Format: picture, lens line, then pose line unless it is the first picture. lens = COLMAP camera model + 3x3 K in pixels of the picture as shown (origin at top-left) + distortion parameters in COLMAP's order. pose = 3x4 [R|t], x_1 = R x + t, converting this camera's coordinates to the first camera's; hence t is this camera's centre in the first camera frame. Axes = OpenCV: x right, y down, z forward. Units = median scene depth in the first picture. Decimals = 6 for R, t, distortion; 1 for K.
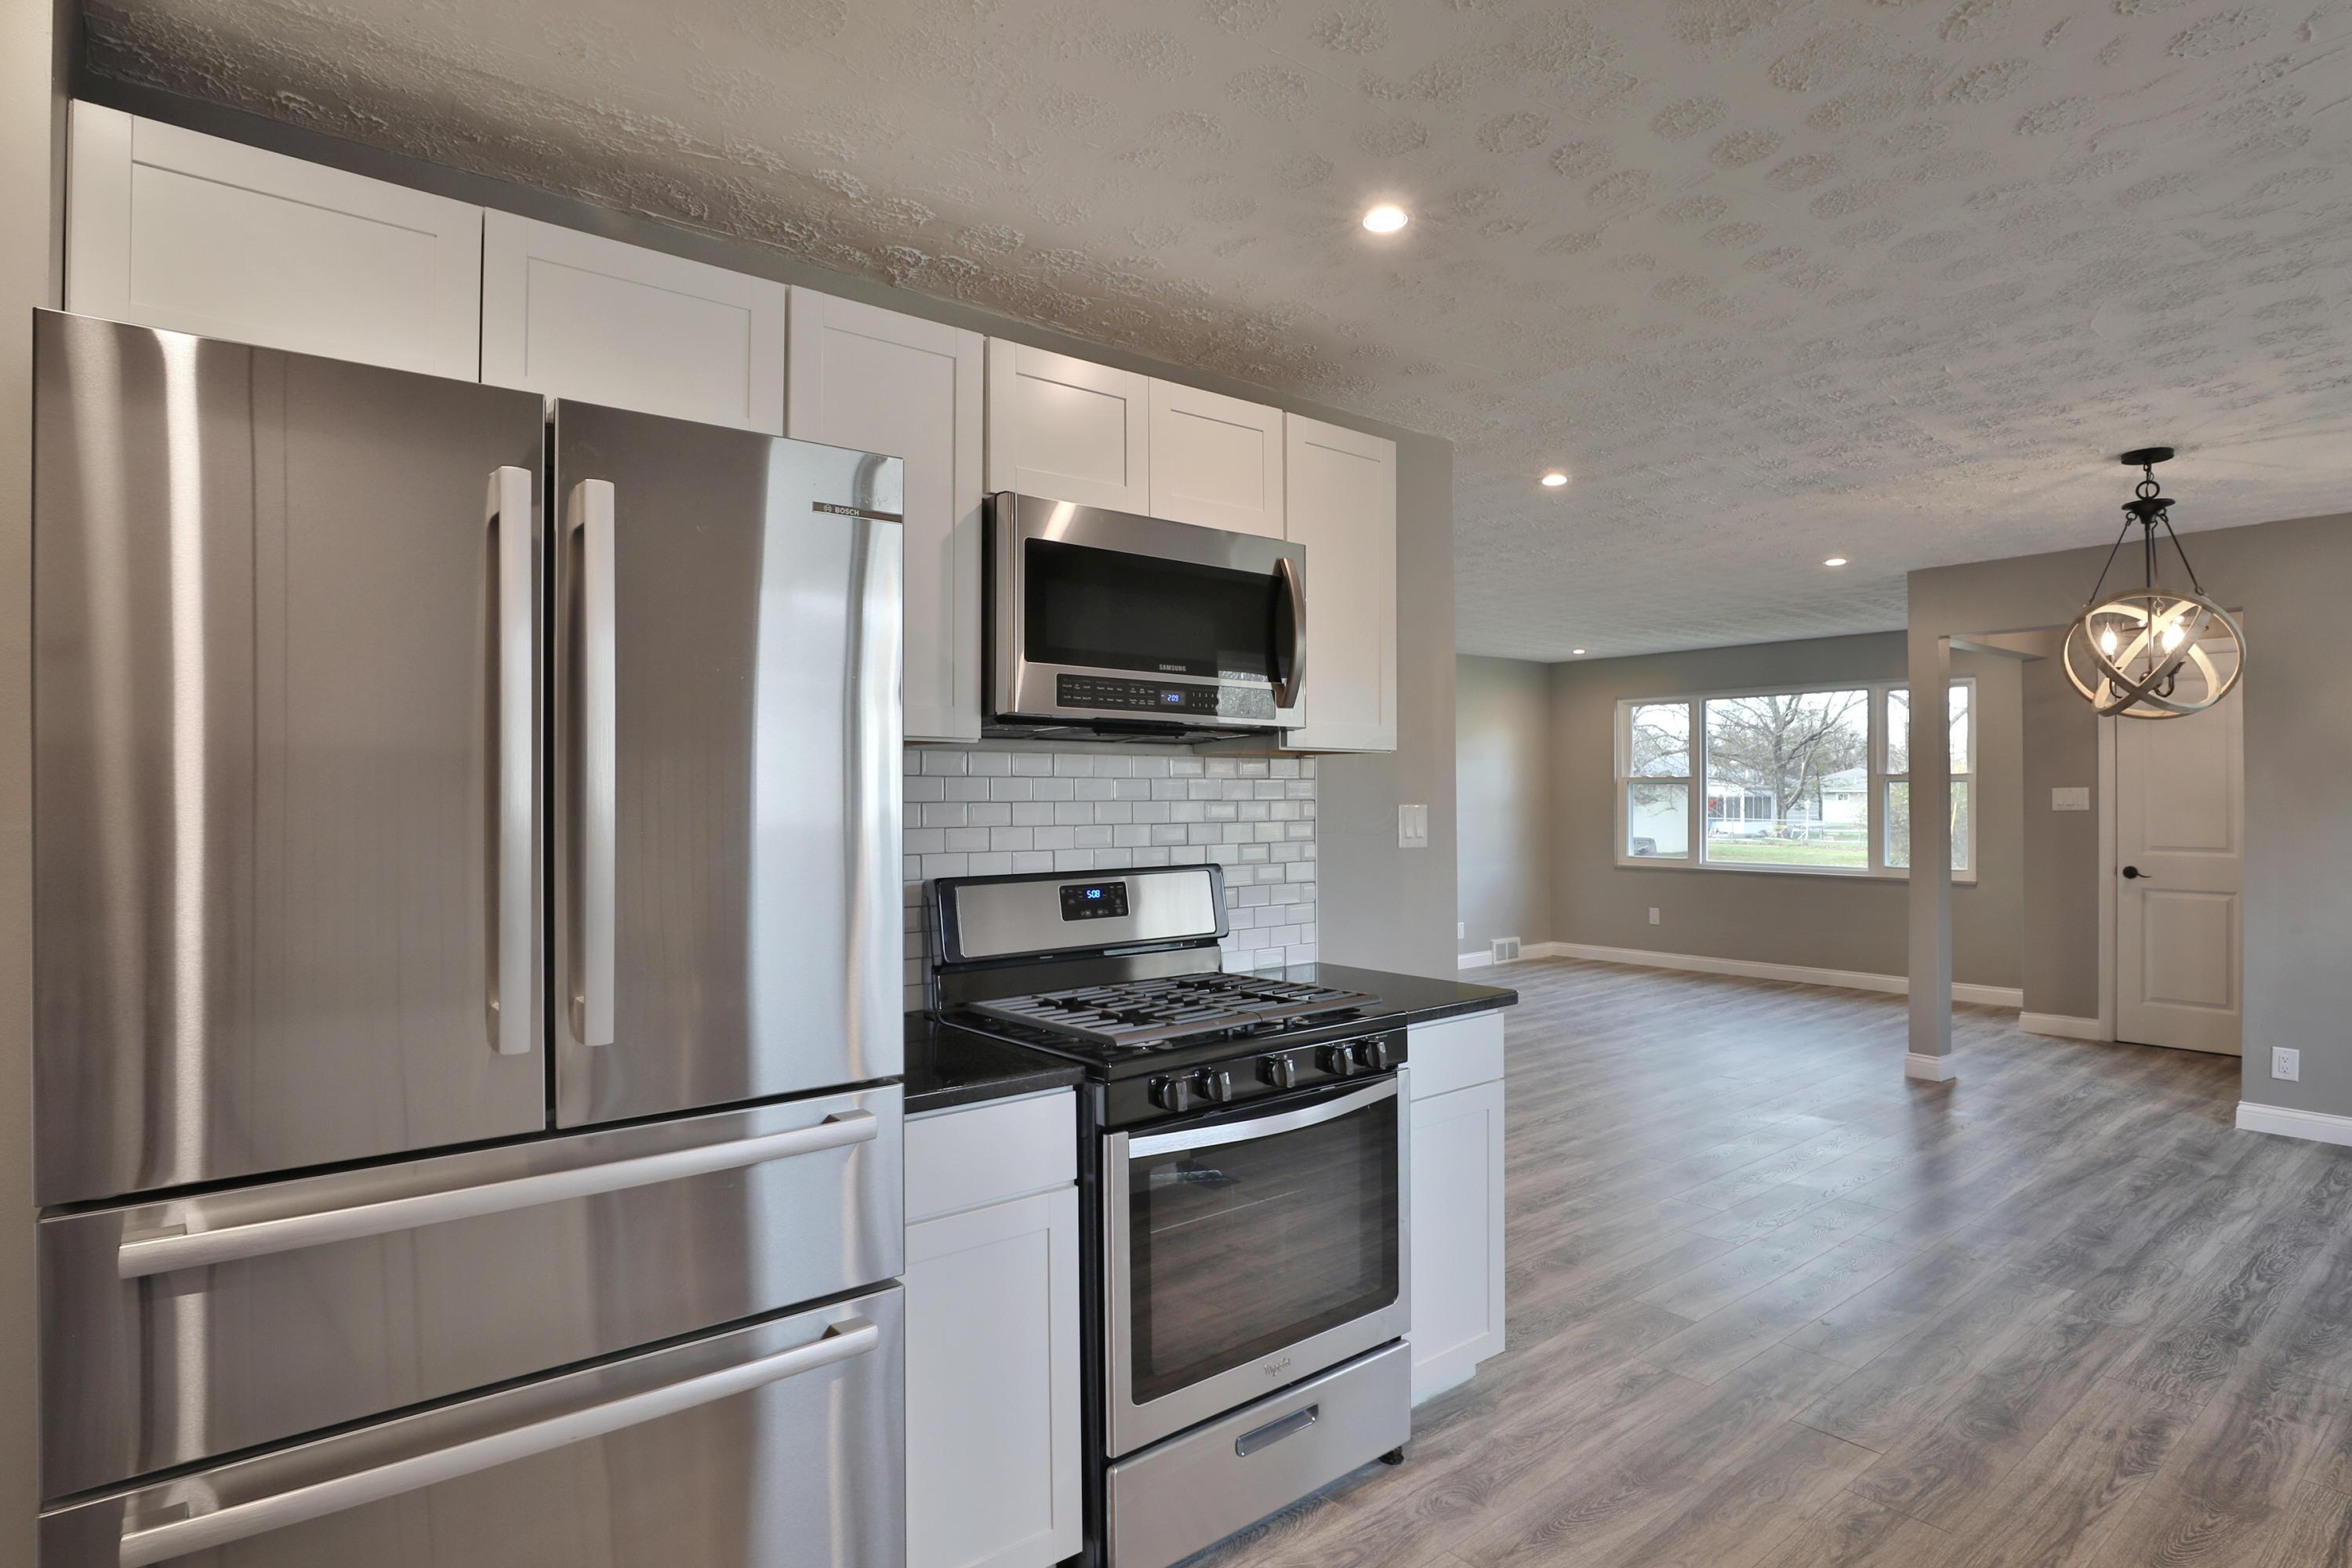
lens RADIAL K [[1234.3, 0, 1152.2], [0, 1234.3, 791.5], [0, 0, 1]] dist [-0.031188, 0.009070]
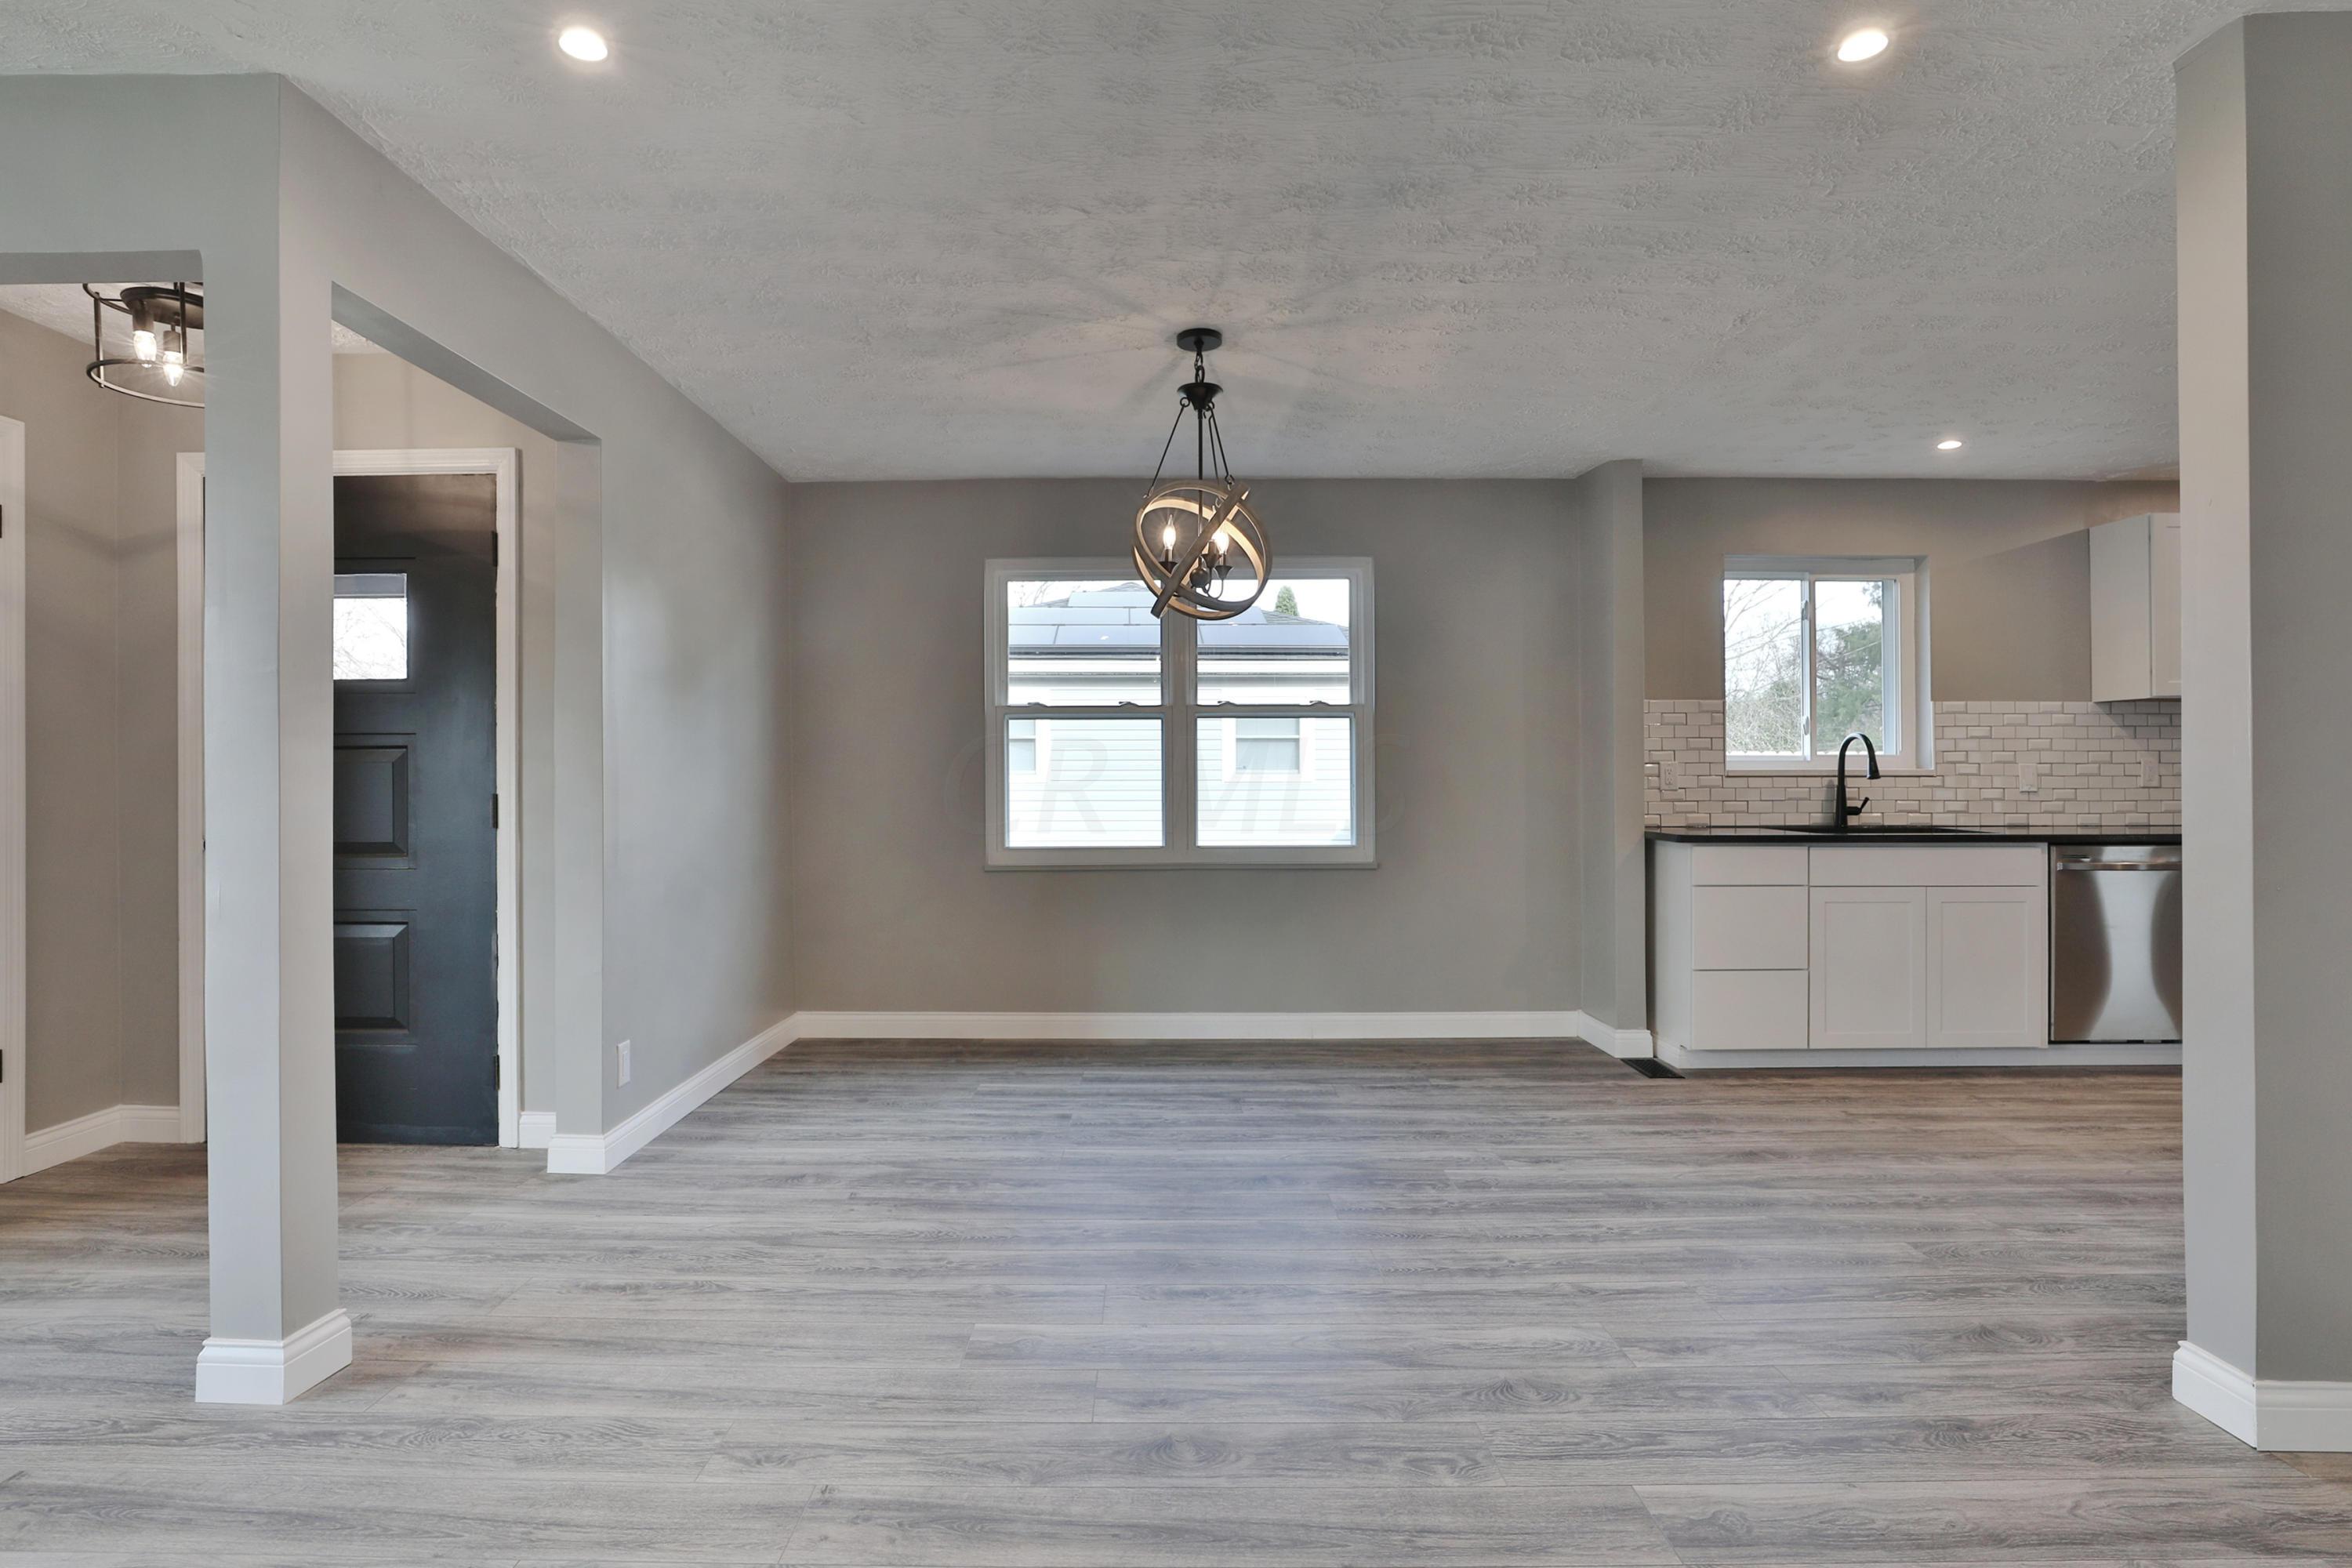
lens RADIAL K [[1174.6, 0, 1151.2], [0, 1174.6, 773.0], [0, 0, 1]] dist [-0.034353, 0.004834]
pose [[-0.786000, 0.008883, 0.618163, 0.331105], [0.003505, 0.999945, -0.009912, 0.076952], [-0.618217, -0.005624, -0.785988, 1.937059]]
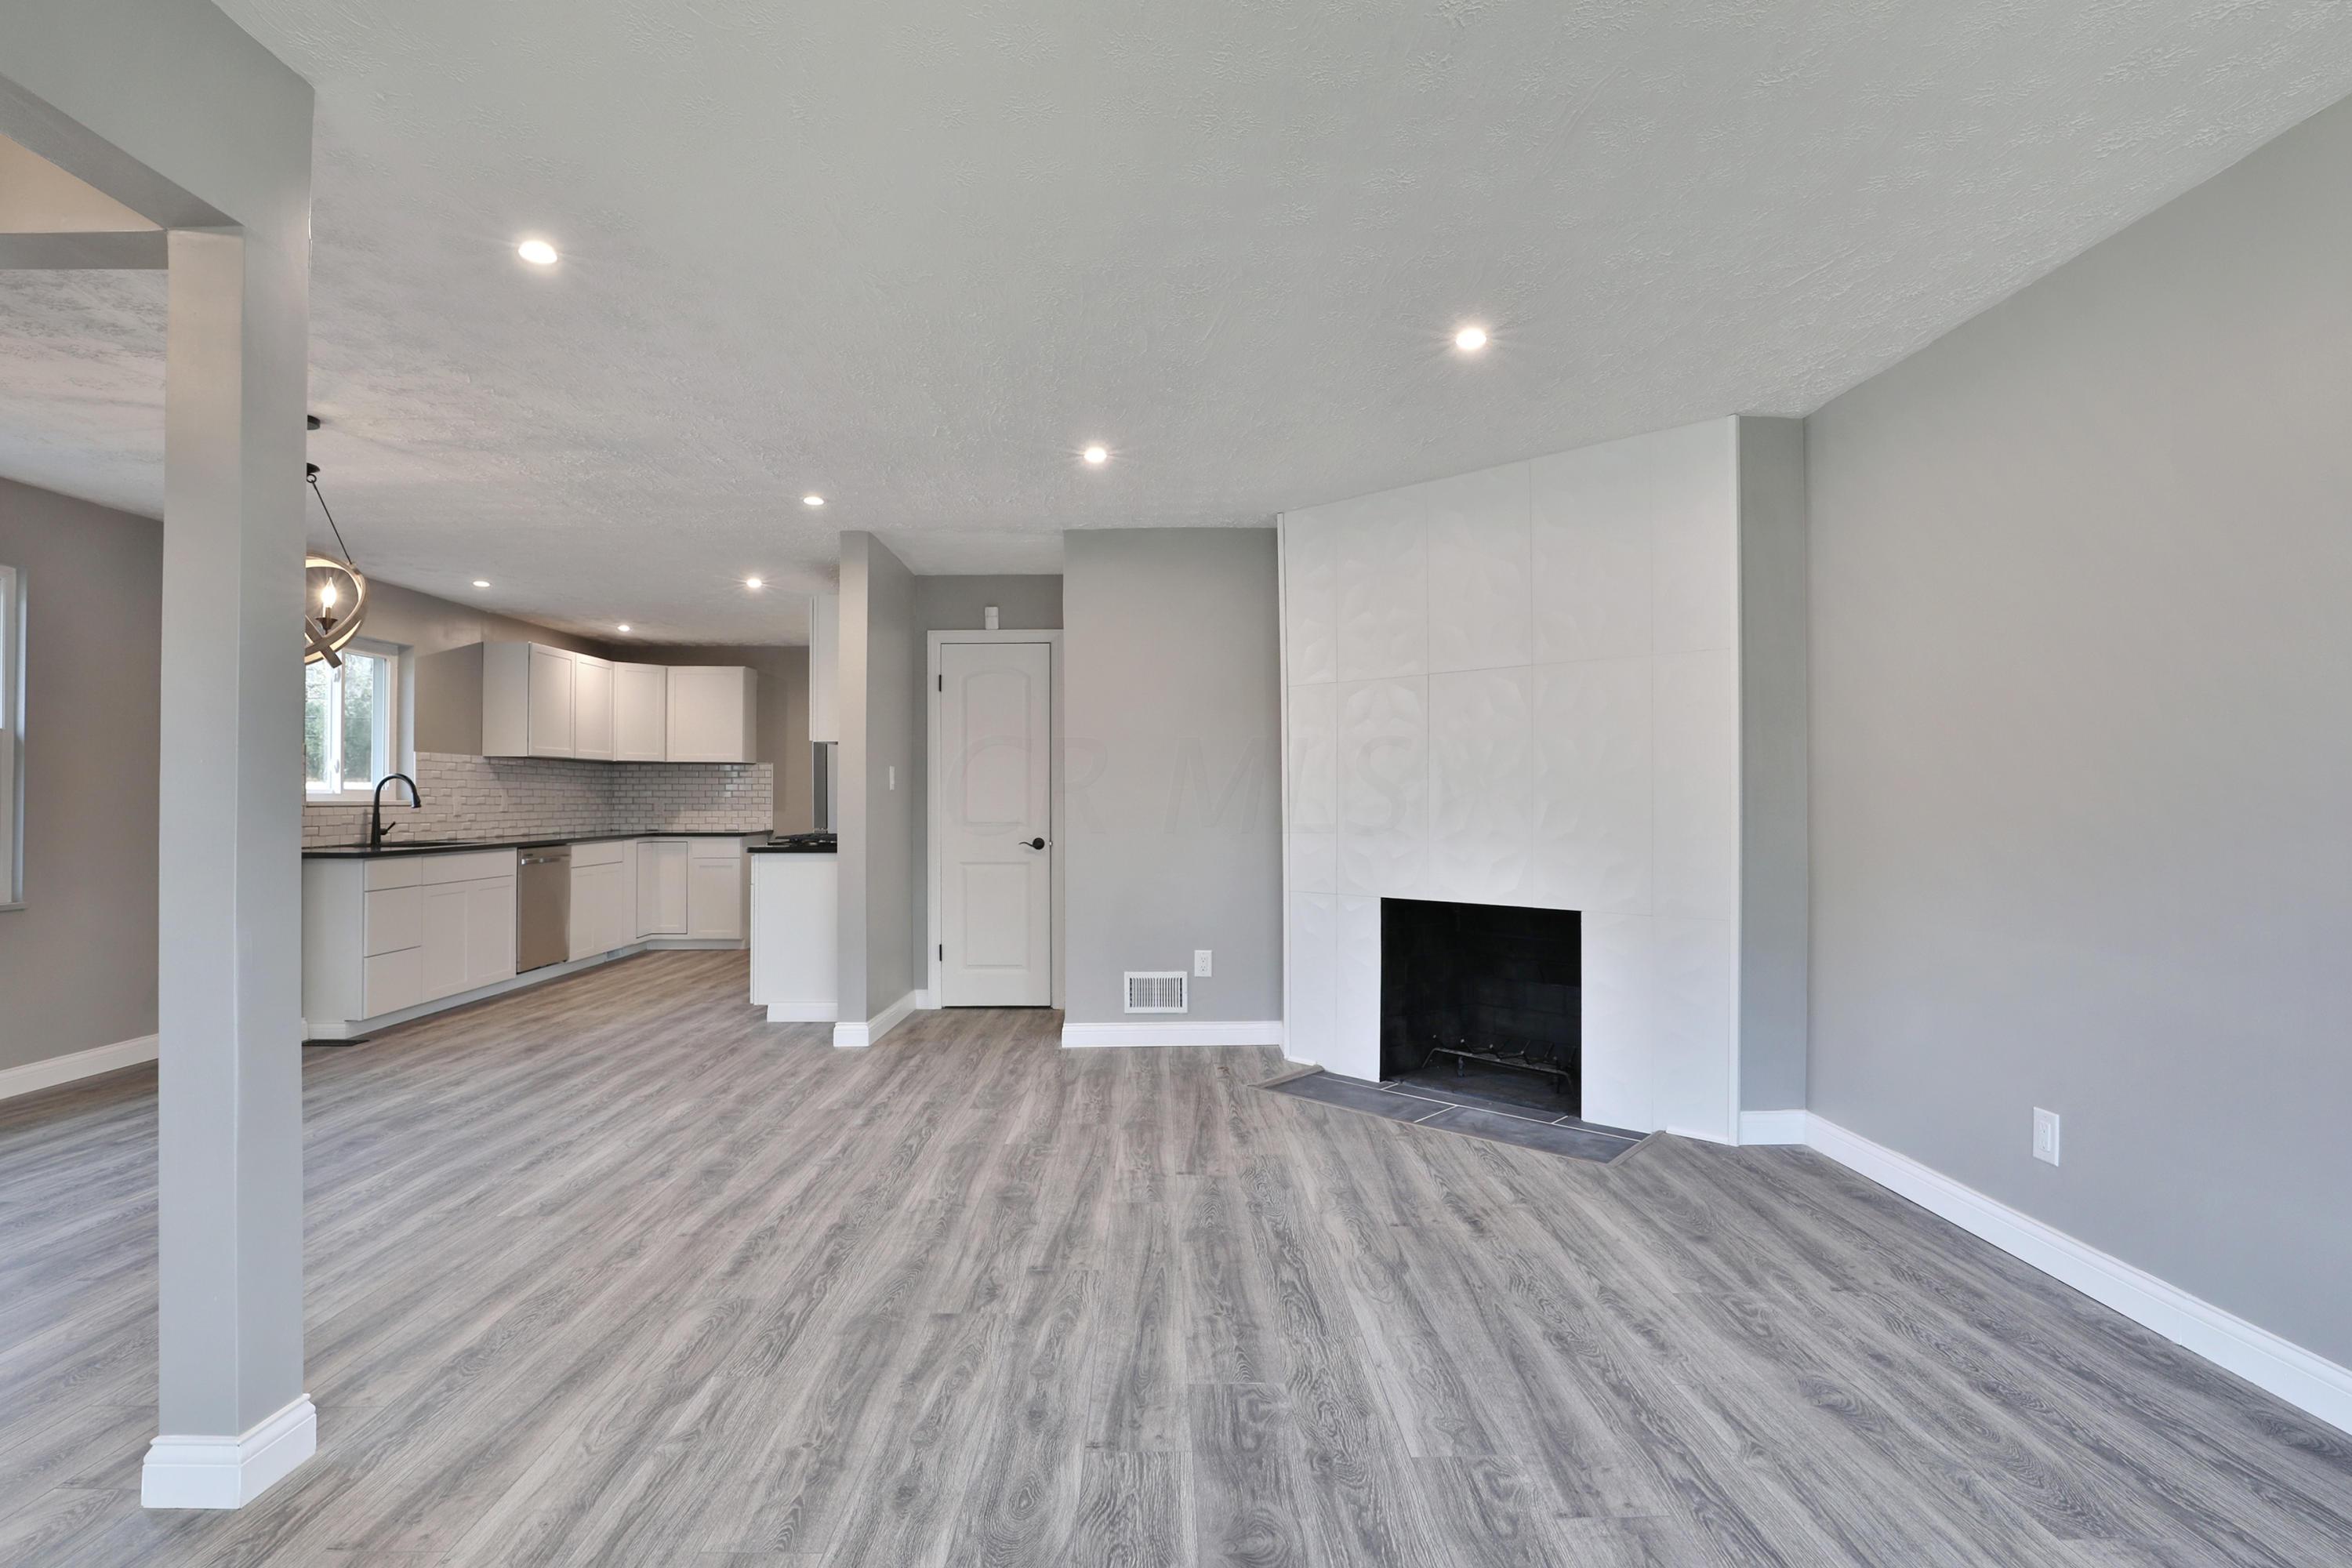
lens RADIAL K [[1143.6, 0, 1163.5], [0, 1143.6, 805.1], [0, 0, 1]] dist [-0.036429, 0.007191]
pose [[-0.609730, 0.009105, -0.792557, 1.263173], [0.007392, 0.999956, 0.005801, 0.067077], [0.792575, -0.002321, -0.609770, 2.446209]]
